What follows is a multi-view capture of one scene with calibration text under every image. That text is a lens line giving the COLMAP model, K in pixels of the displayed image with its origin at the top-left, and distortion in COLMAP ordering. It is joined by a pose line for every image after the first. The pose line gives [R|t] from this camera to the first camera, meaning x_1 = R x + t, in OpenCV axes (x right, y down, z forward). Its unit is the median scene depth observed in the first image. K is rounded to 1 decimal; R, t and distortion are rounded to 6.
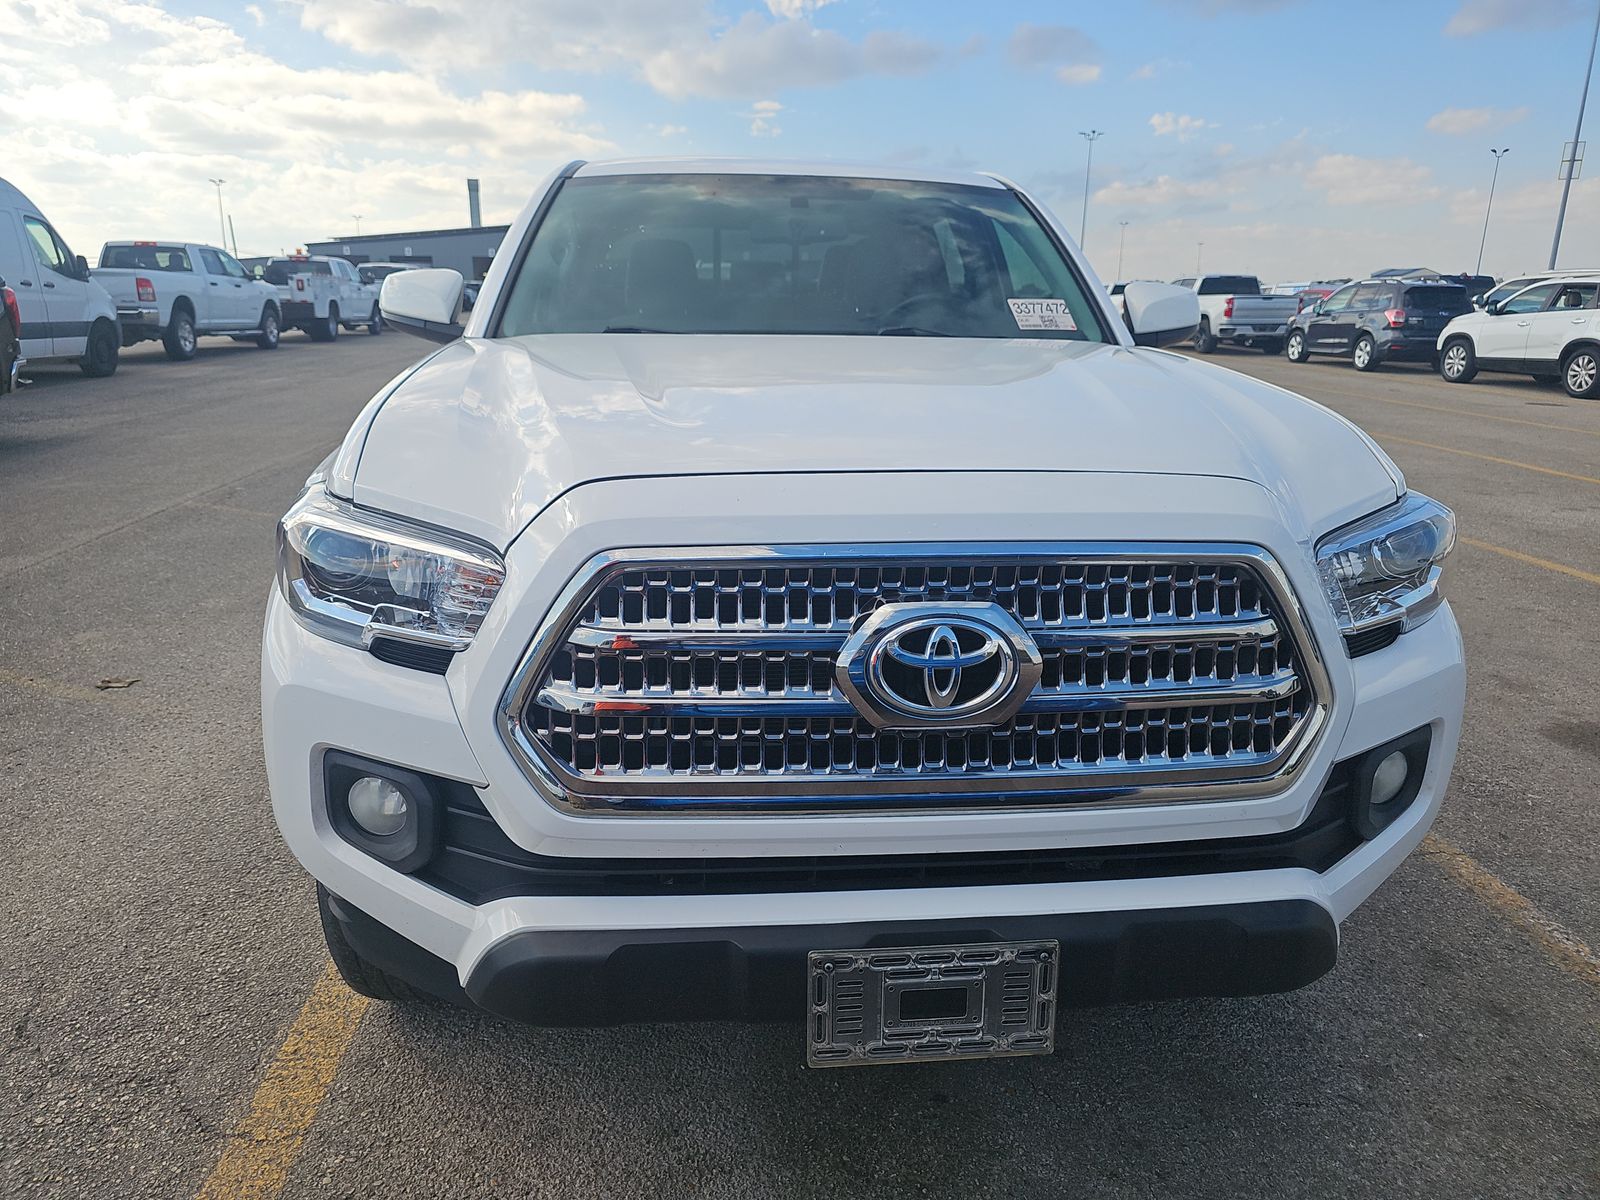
lens RADIAL K [[1074.7, 0, 800.0], [0, 1074.7, 600.0], [0, 0, 1]] dist [0.006666, -0.012580]
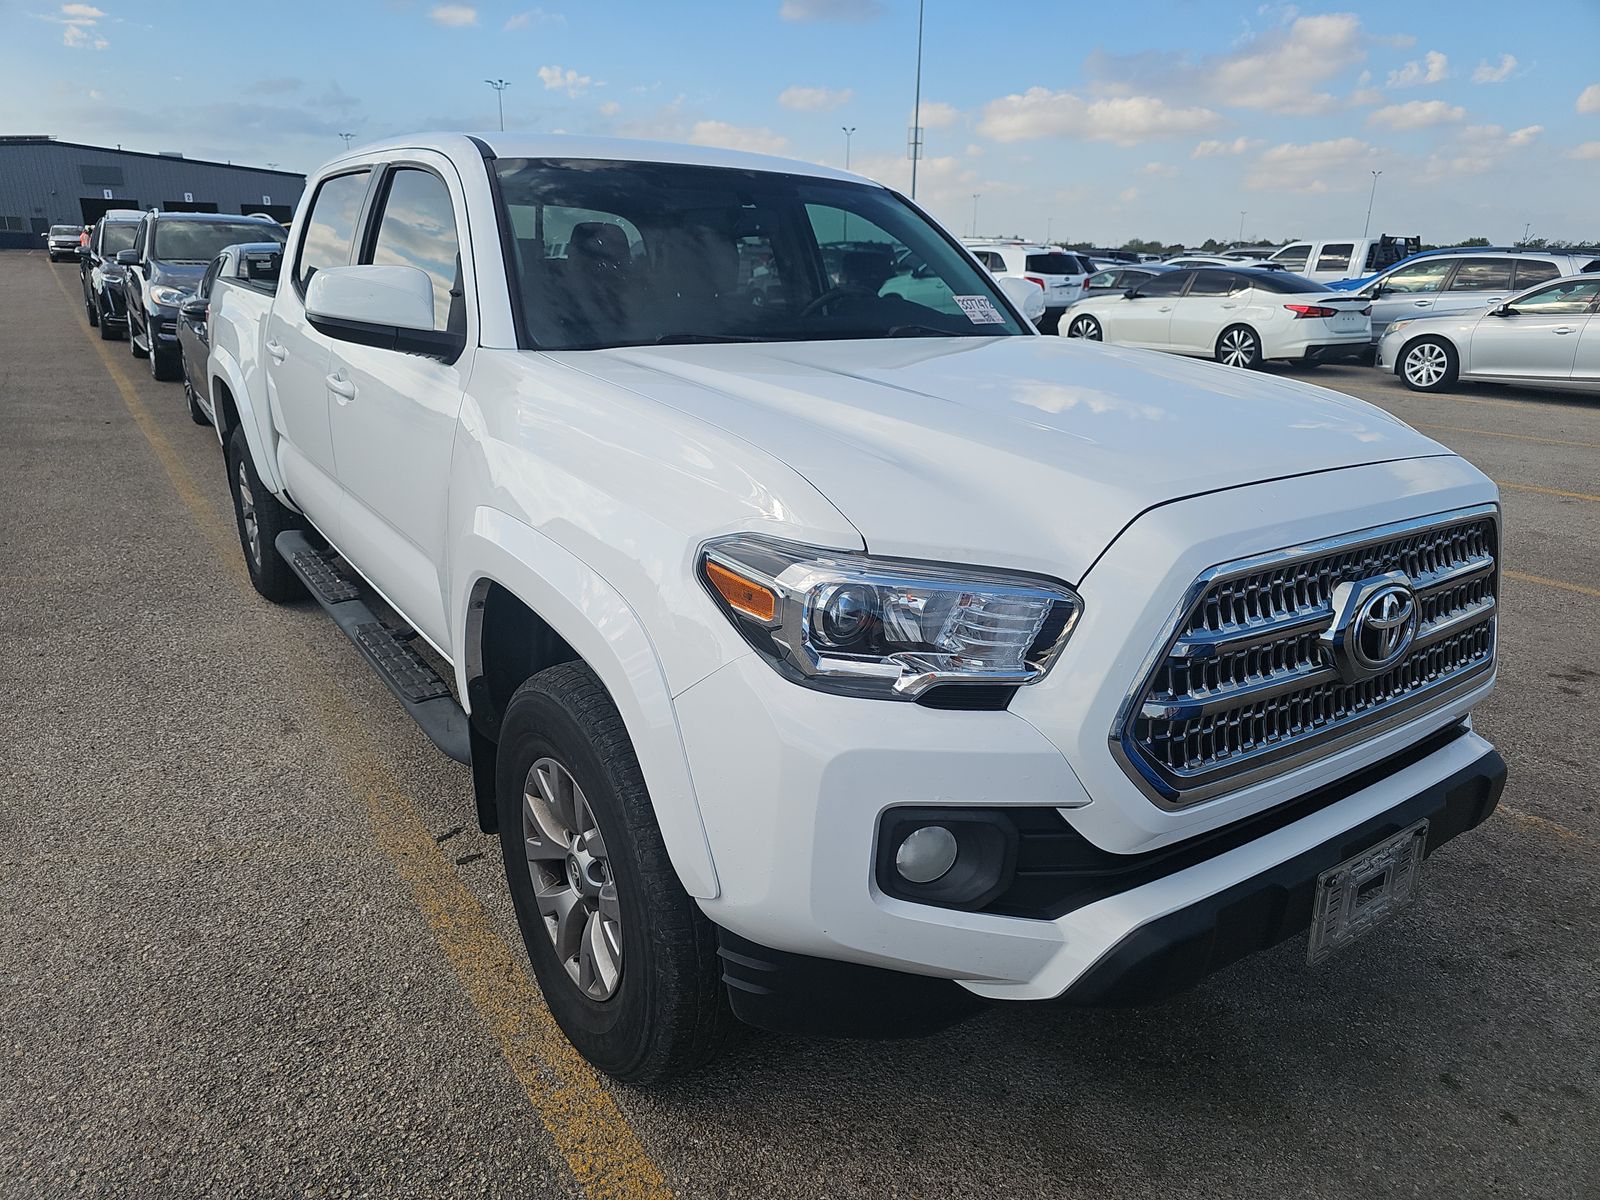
lens RADIAL K [[1078.5, 0, 800.0], [0, 1078.5, 600.0], [0, 0, 1]] dist [0.000036, -0.001656]
pose [[0.866339, -0.138762, 0.479793, -0.595949], [0.119519, 0.990318, 0.070601, -0.079677], [-0.484945, -0.003820, 0.874536, 0.116992]]
